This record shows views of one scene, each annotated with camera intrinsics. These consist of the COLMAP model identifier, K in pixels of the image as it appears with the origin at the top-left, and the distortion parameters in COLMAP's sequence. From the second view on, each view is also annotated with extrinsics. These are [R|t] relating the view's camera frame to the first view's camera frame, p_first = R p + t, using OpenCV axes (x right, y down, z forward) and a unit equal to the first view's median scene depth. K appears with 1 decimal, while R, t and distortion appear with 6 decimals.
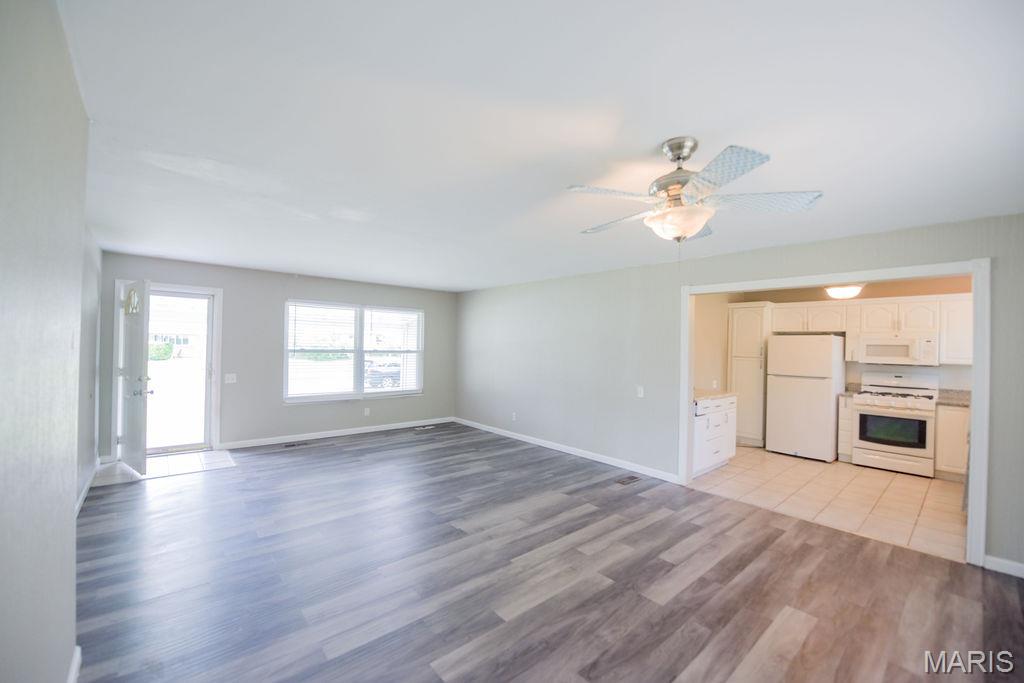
lens RADIAL K [[412.4, 0, 513.7], [0, 412.4, 342.8], [0, 0, 1]] dist [-0.015355, -0.000732]
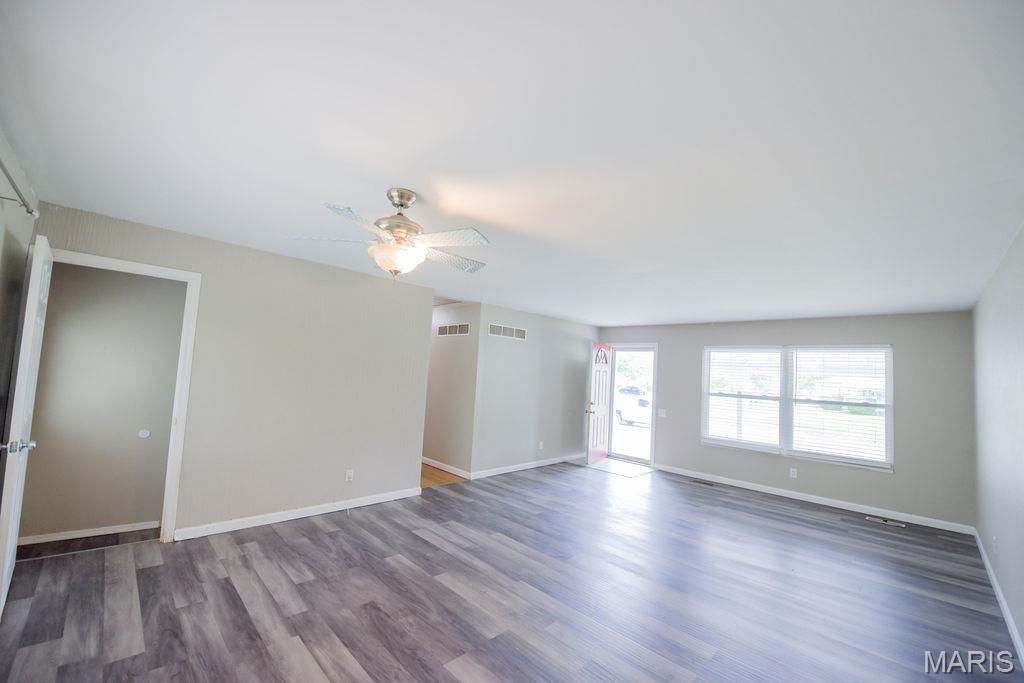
lens RADIAL K [[412.4, 0, 509.6], [0, 412.4, 342.0], [0, 0, 1]] dist [-0.015355, -0.000732]
pose [[0.056931, -0.092758, -0.994060, 0.585109], [-0.048274, 0.994254, -0.095541, 0.014646], [0.997210, 0.053427, 0.052127, 0.476196]]
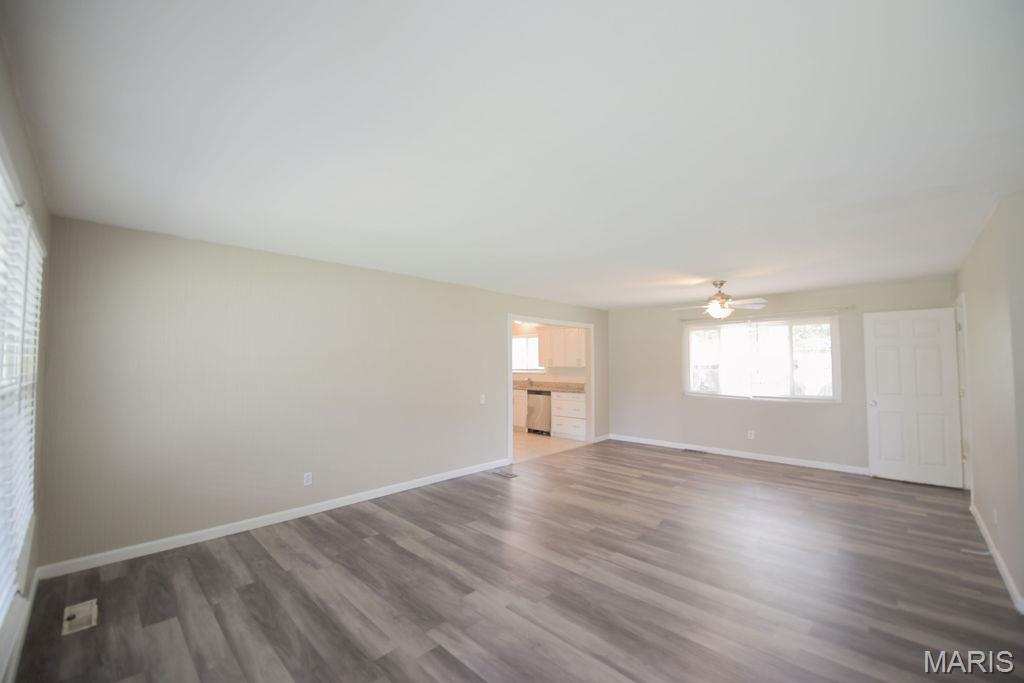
lens RADIAL K [[412.4, 0, 512.6], [0, 412.4, 341.8], [0, 0, 1]] dist [-0.015355, -0.000732]
pose [[-0.085872, 0.032085, 0.995789, -0.769468], [-0.004905, 0.999456, -0.032626, 0.001642], [-0.996294, -0.007686, -0.085668, 0.946179]]
